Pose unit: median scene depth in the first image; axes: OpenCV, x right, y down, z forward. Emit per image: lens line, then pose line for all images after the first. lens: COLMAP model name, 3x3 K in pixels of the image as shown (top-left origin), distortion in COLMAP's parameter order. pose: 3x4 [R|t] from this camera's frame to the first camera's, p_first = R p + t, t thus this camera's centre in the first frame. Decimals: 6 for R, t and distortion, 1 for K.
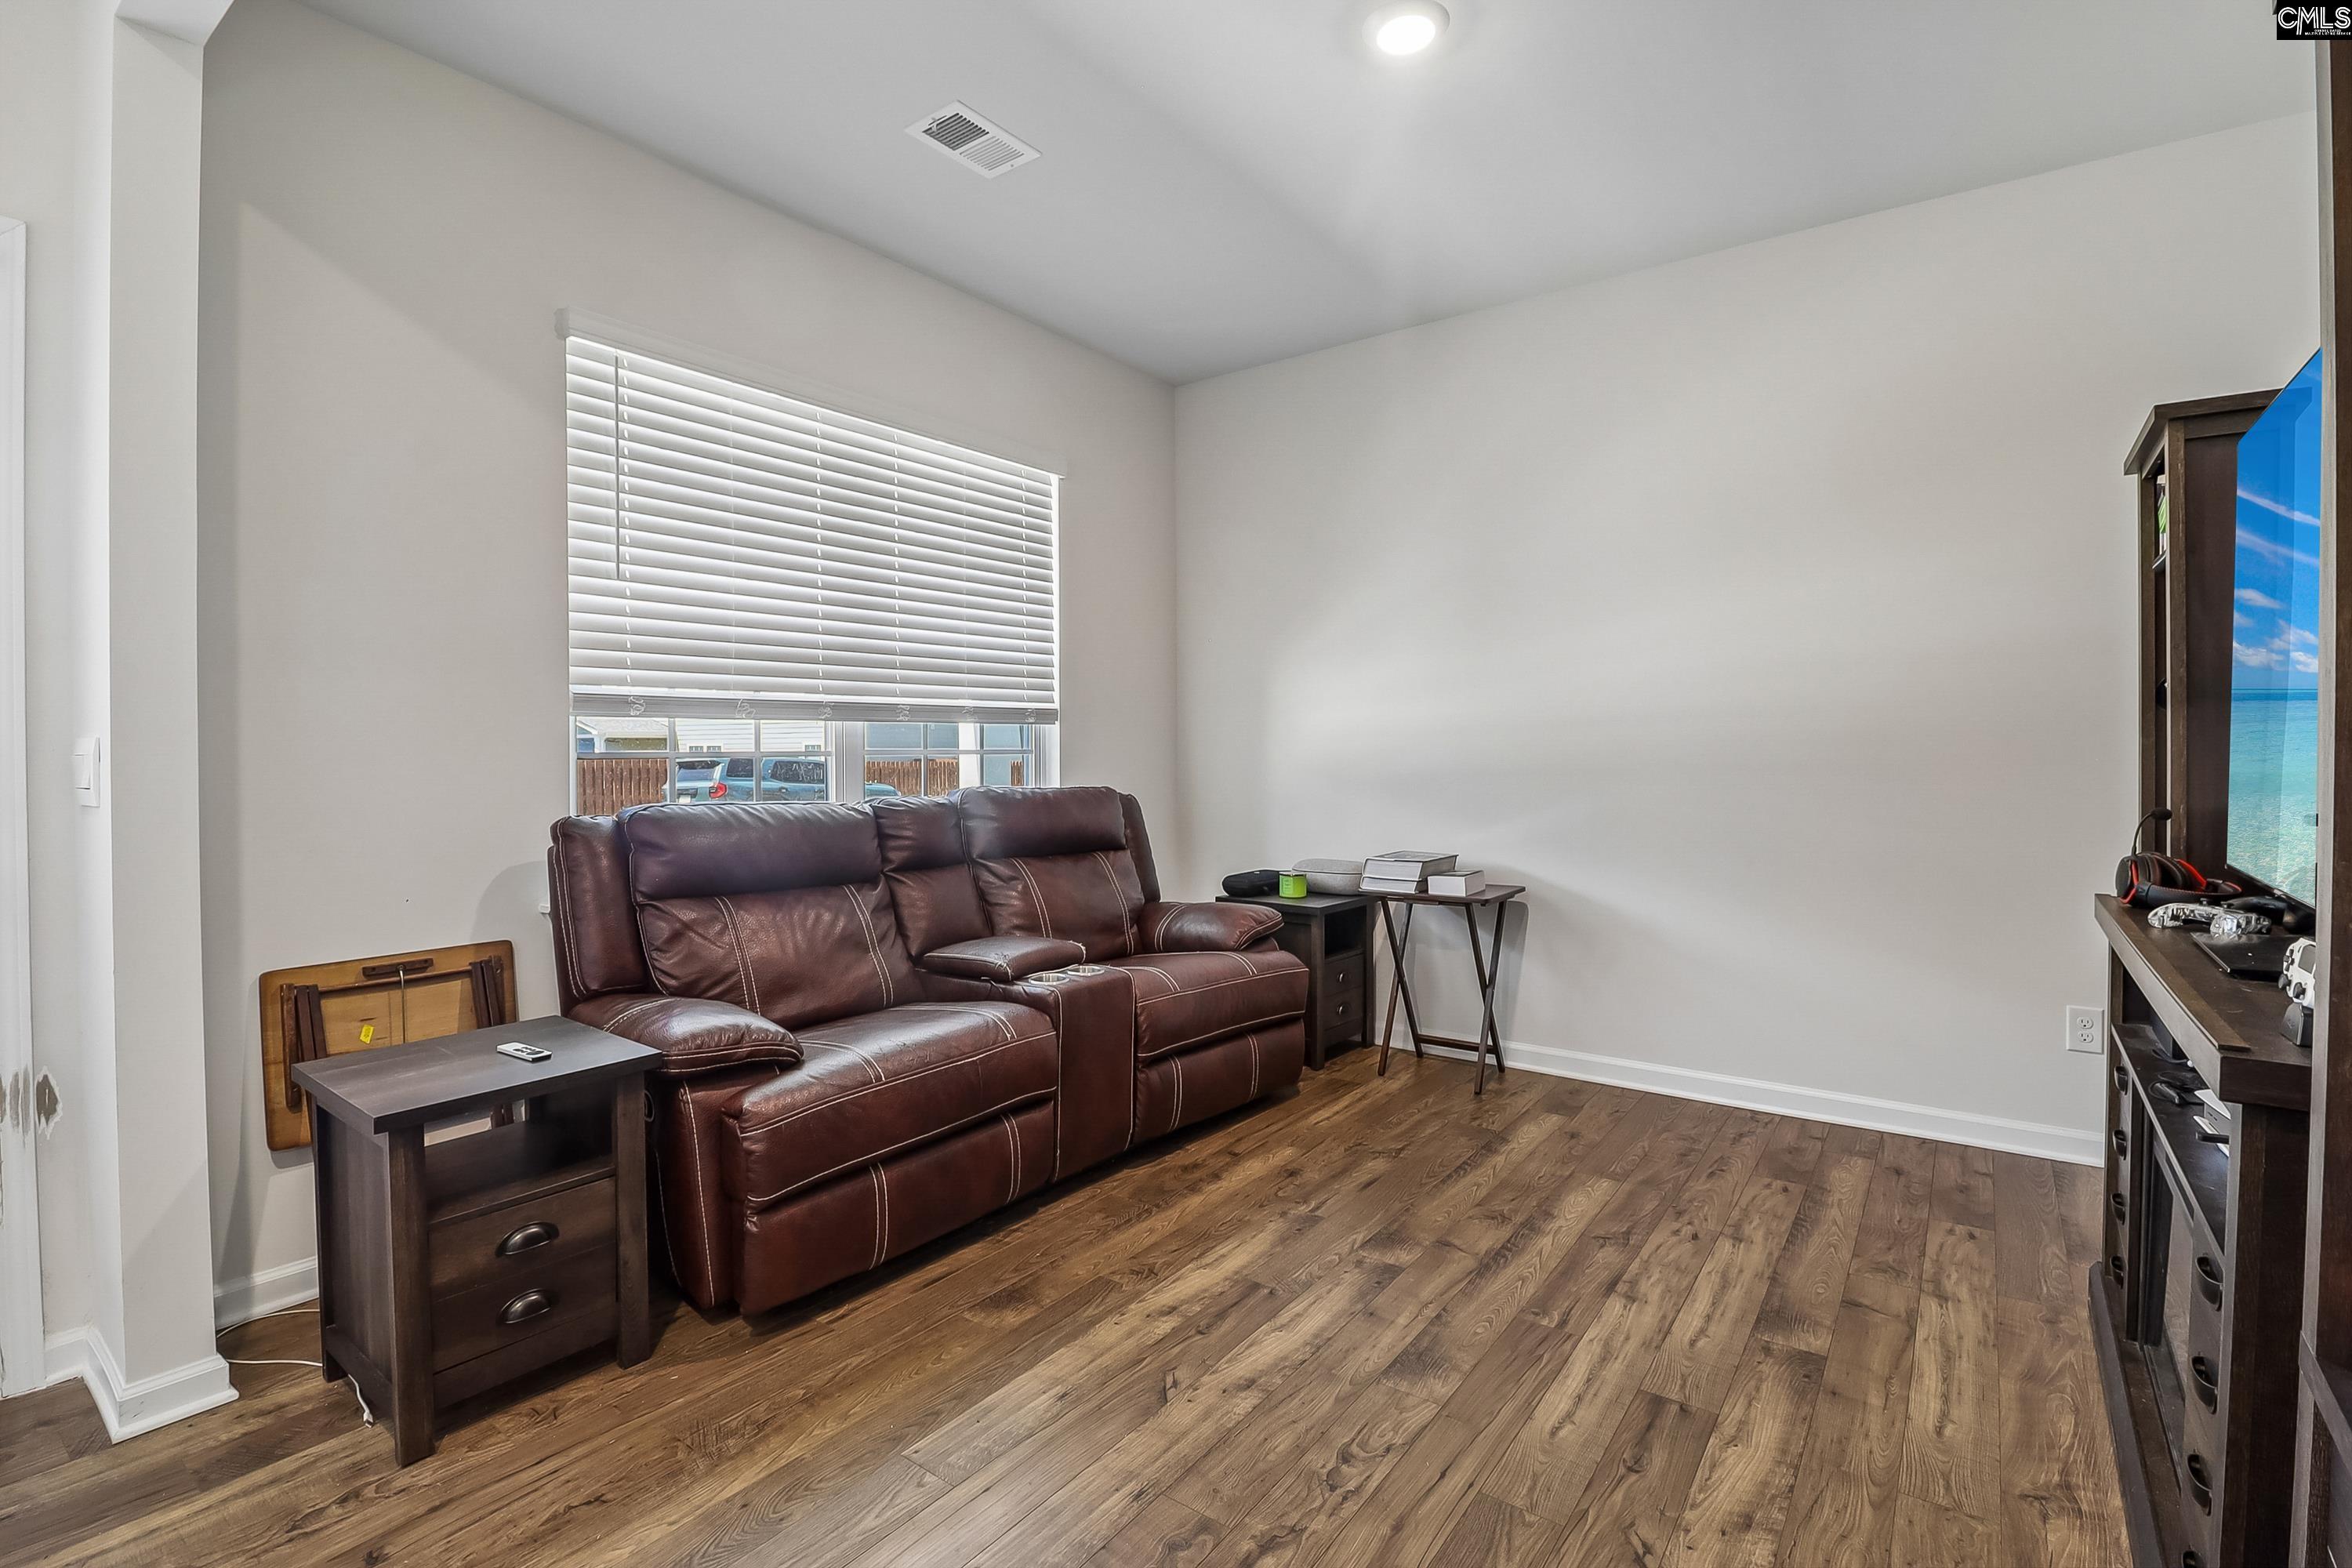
lens RADIAL K [[1094.7, 0, 1180.1], [0, 1094.7, 772.6], [0, 0, 1]] dist [0.001596, -0.000801]
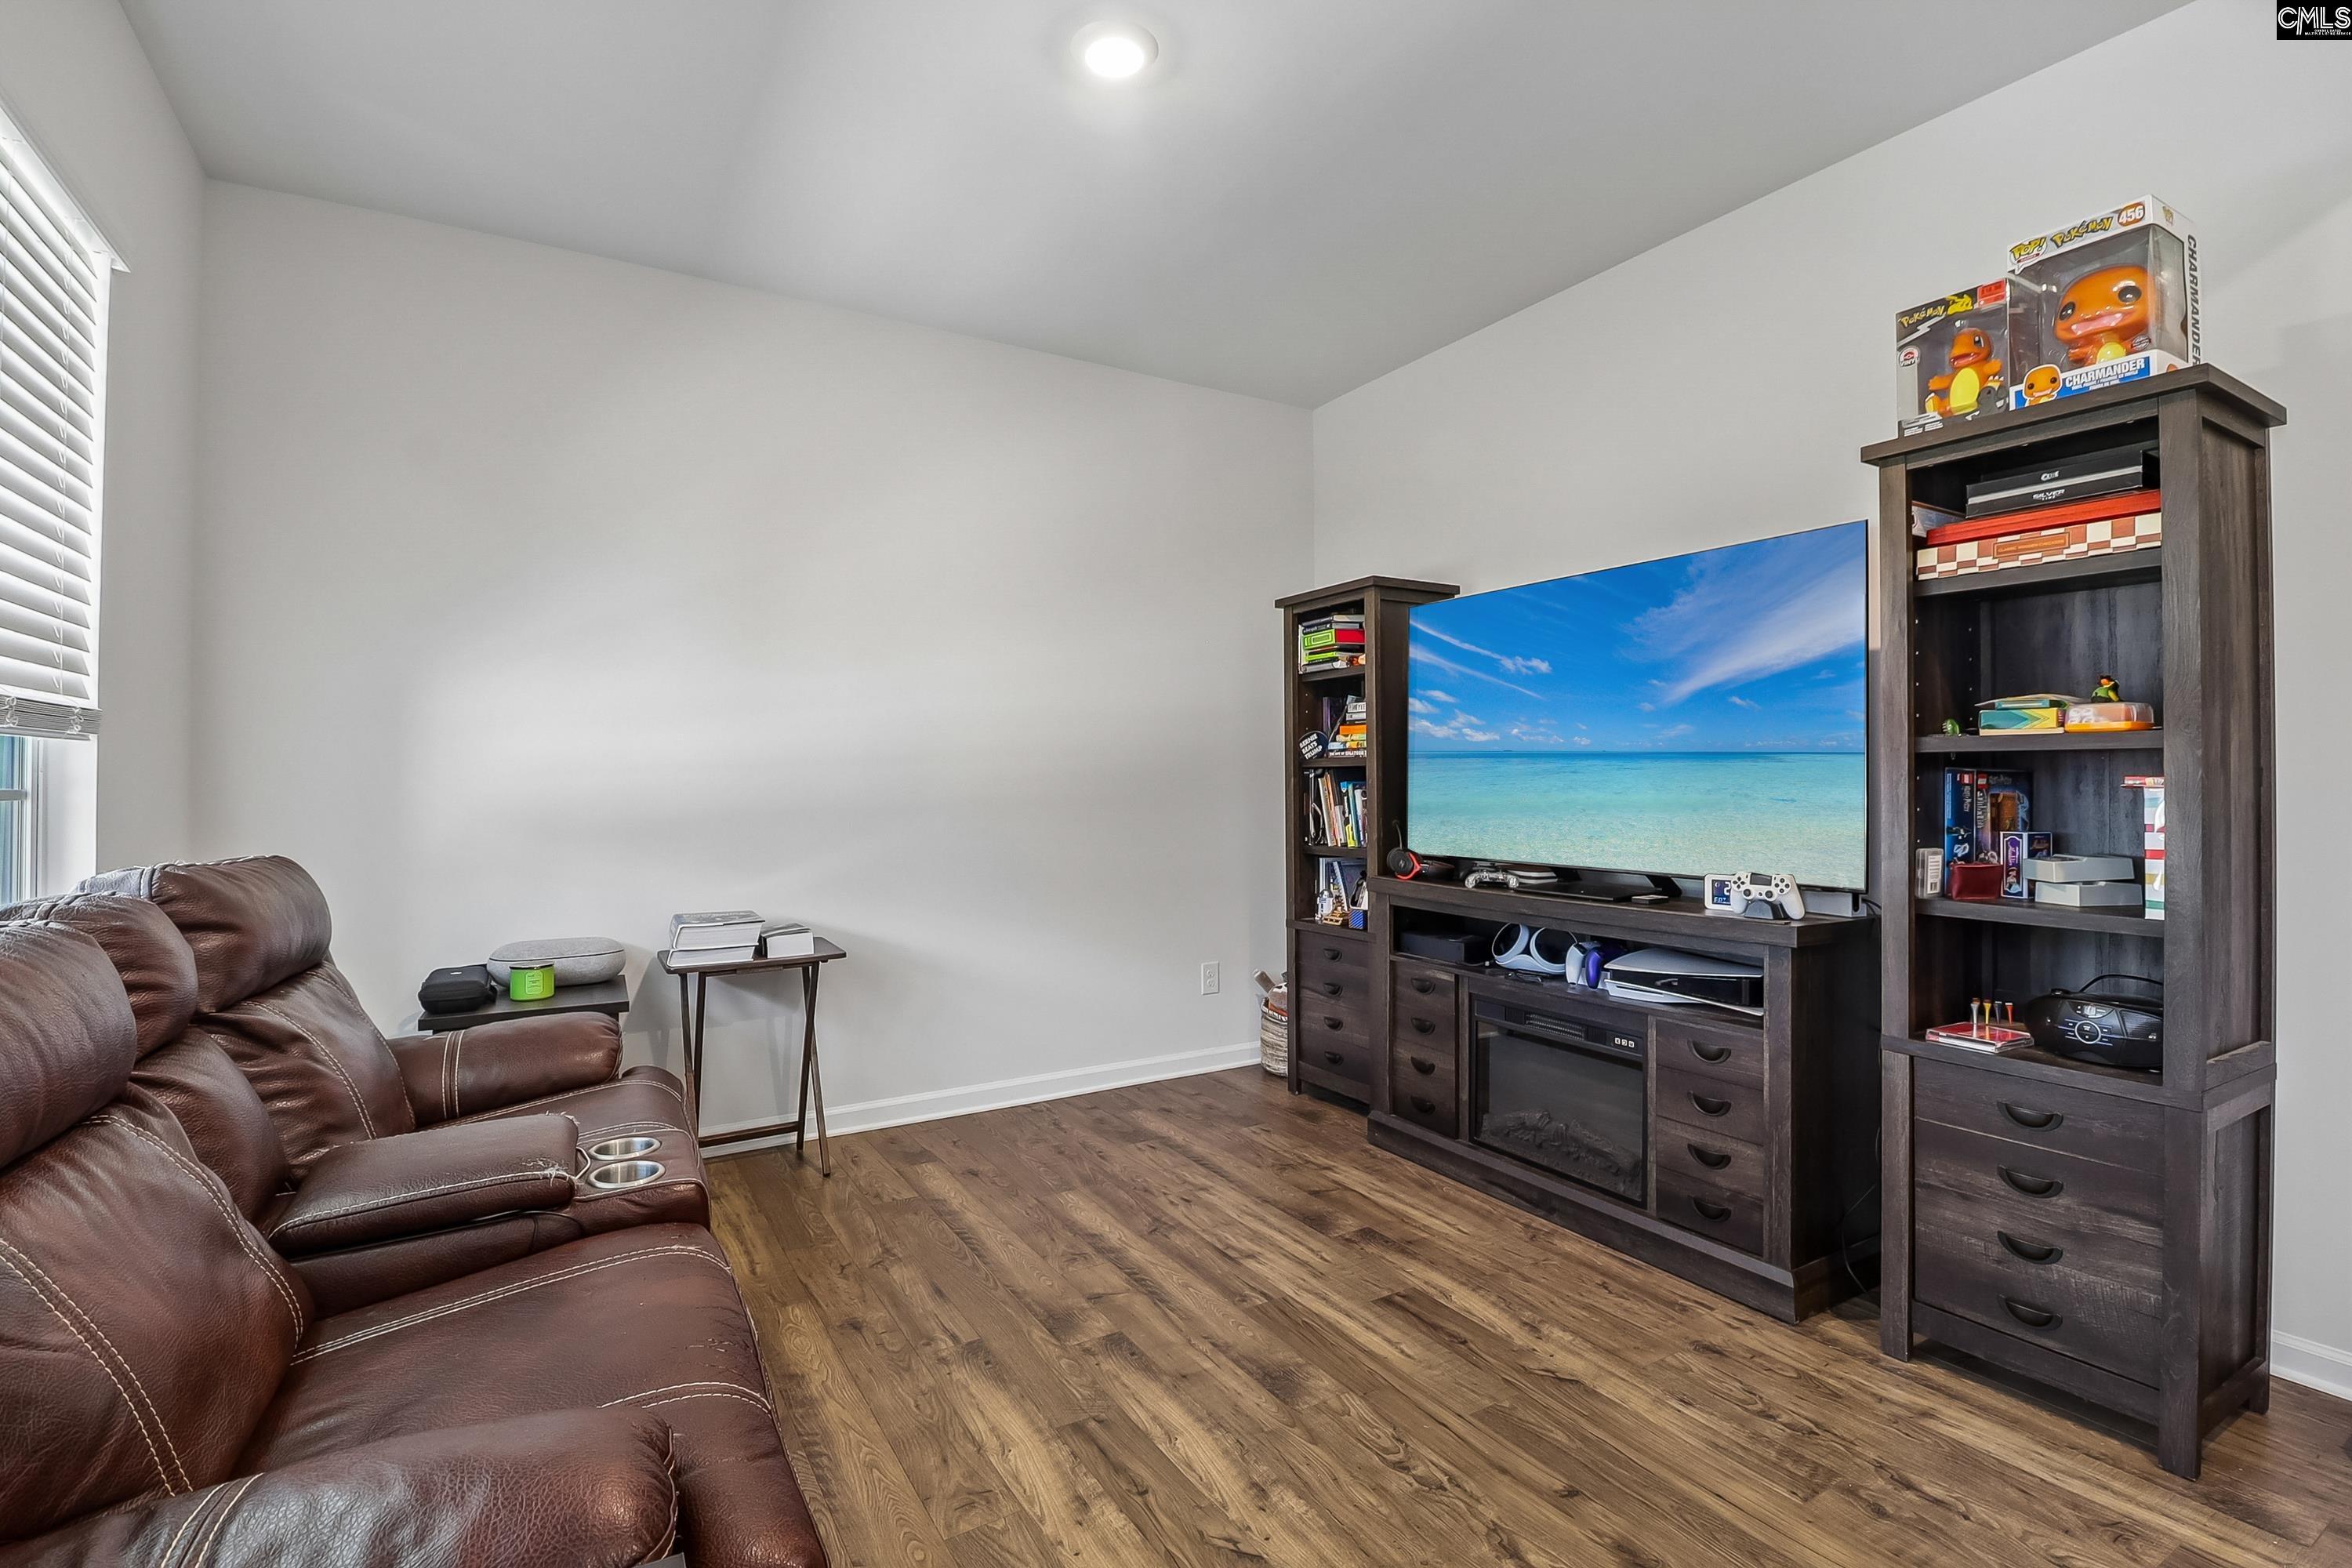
lens RADIAL K [[1094.7, 0, 1180.3], [0, 1094.7, 778.6], [0, 0, 1]] dist [0.001596, -0.000801]
pose [[0.381598, 0.005433, 0.924312, -0.561423], [0.024625, 0.999568, -0.016041, -0.008661], [-0.924000, 0.028883, 0.381299, 0.493777]]
